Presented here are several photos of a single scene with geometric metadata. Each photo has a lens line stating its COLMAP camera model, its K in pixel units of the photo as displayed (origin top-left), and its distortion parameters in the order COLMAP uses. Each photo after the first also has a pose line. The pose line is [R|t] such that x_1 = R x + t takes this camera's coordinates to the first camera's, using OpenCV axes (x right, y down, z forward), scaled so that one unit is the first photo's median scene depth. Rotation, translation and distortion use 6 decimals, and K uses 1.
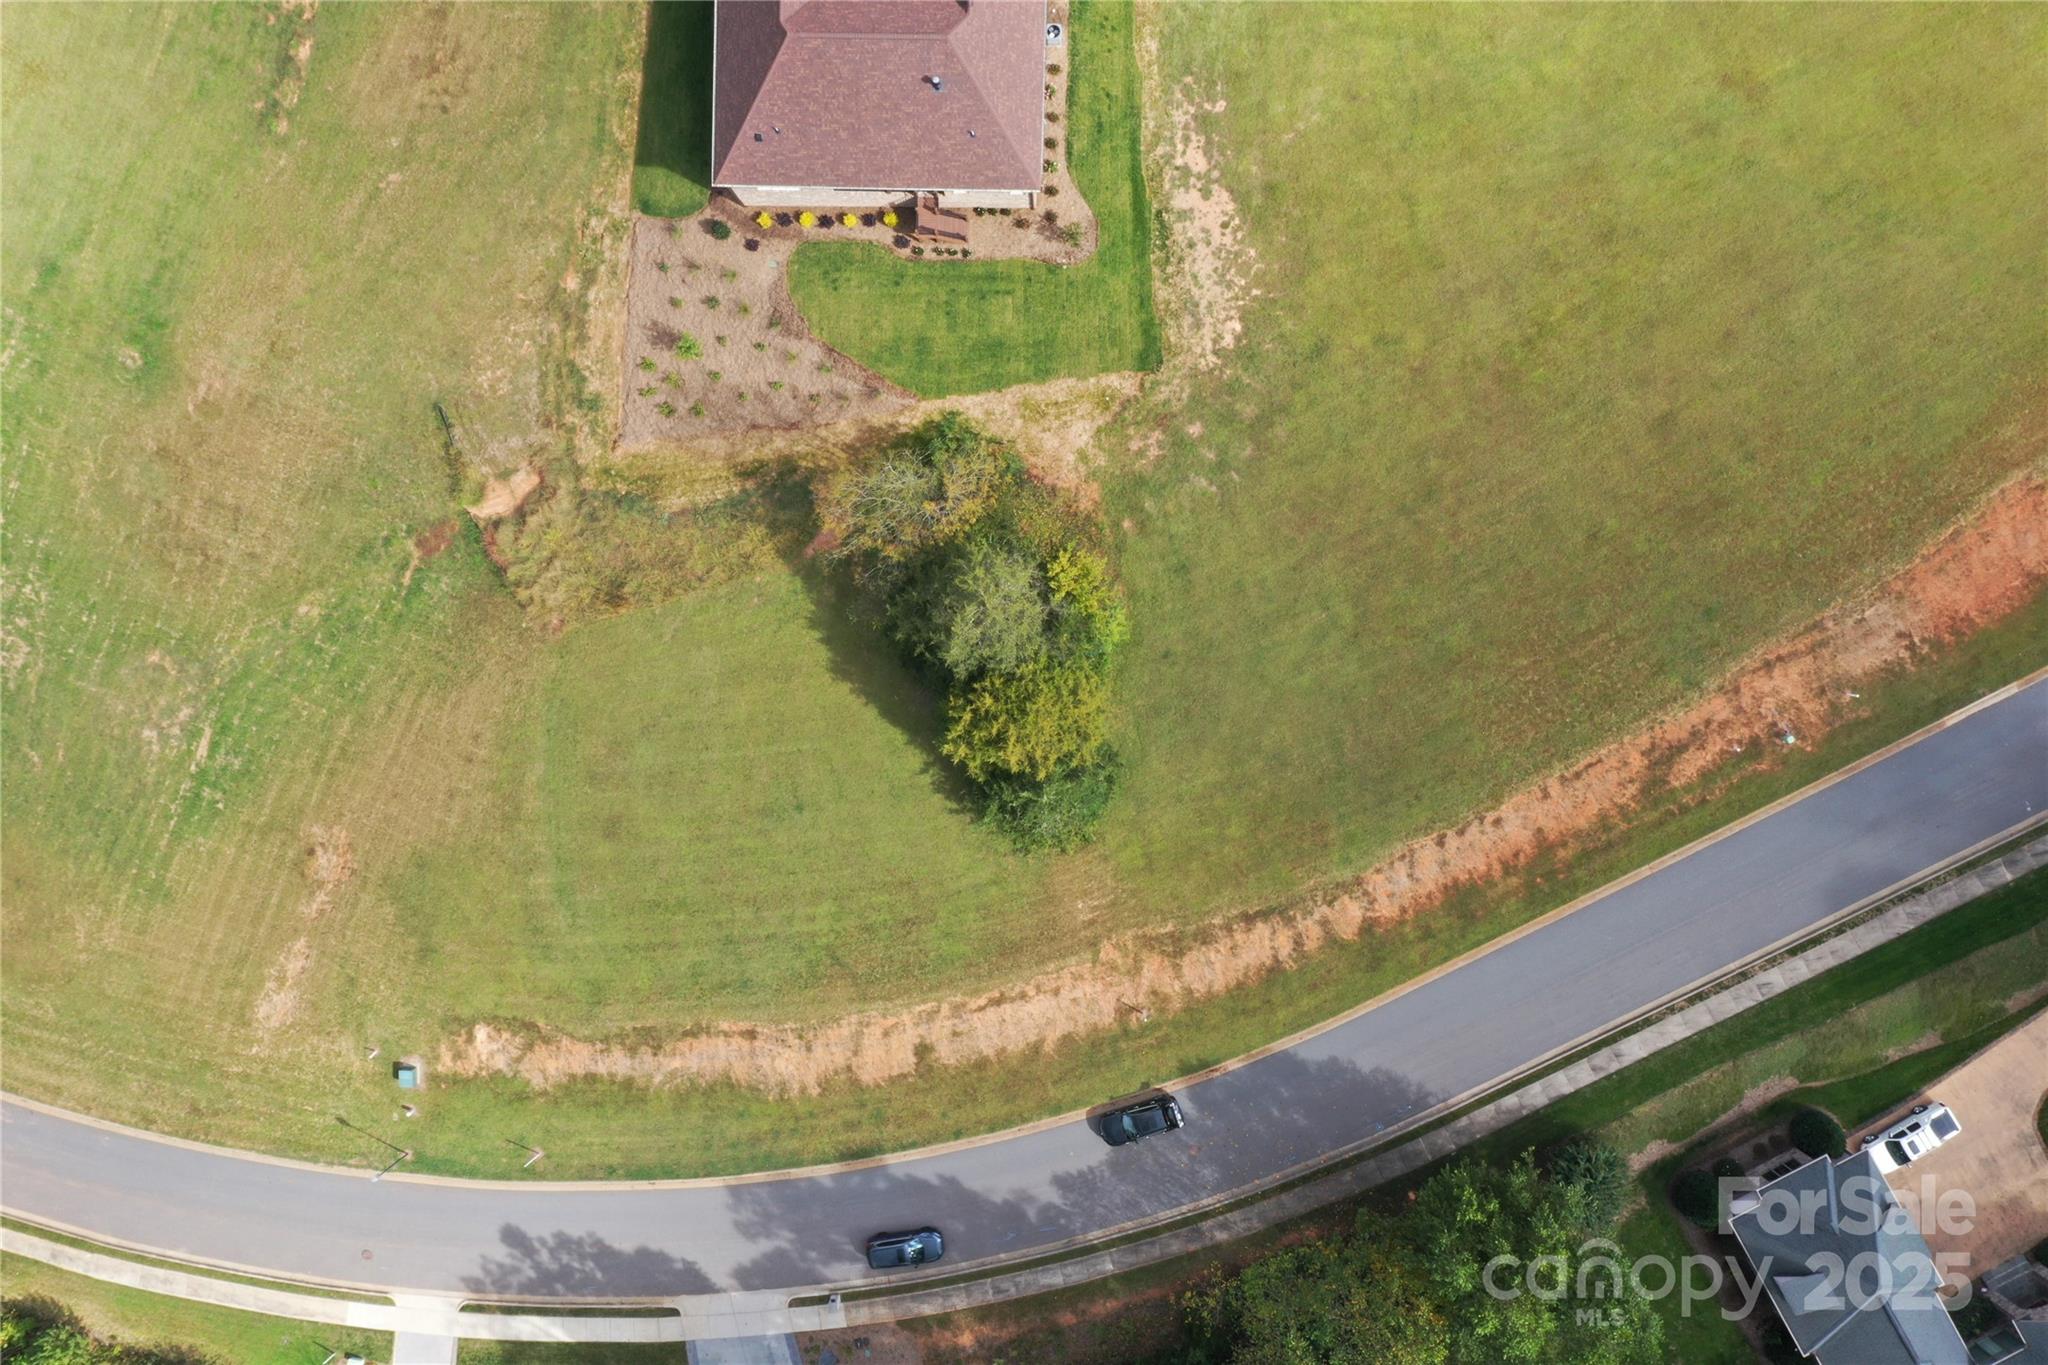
lens RADIAL K [[1651.4, 0, 1023.7], [0, 1651.4, 683.8], [0, 0, 1]] dist [0.009346, -0.002783]
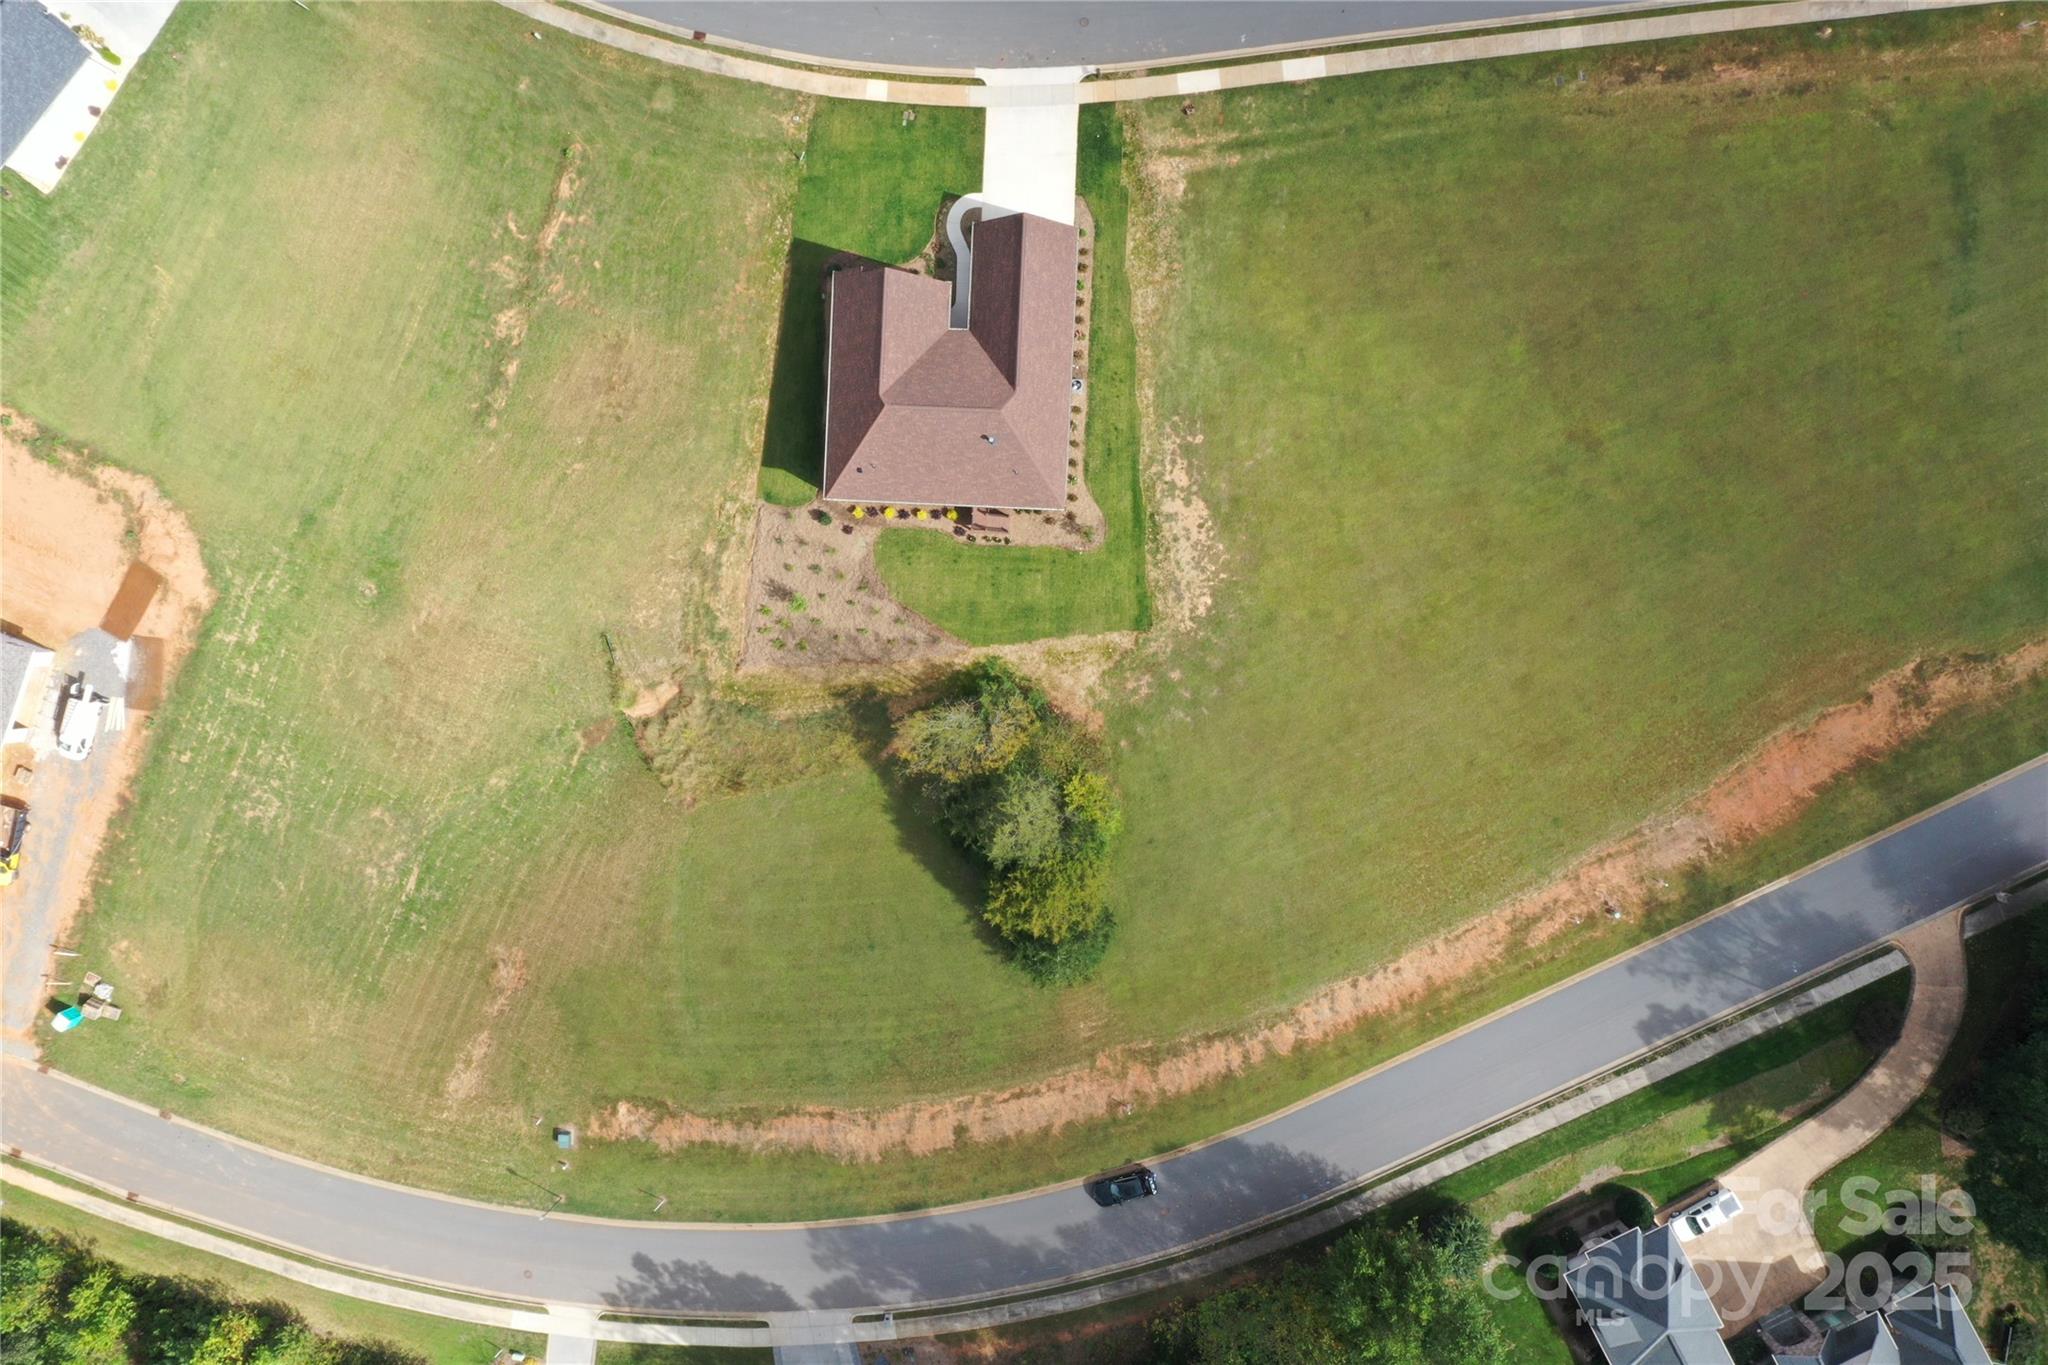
lens RADIAL K [[1651.4, 0, 1024.5], [0, 1651.4, 681.1], [0, 0, 1]] dist [0.009346, -0.002783]
pose [[0.999758, 0.021936, -0.001819, -0.015648], [-0.021937, 0.999759, -0.000570, -0.140309], [0.001806, 0.000609, 0.999998, -0.326130]]
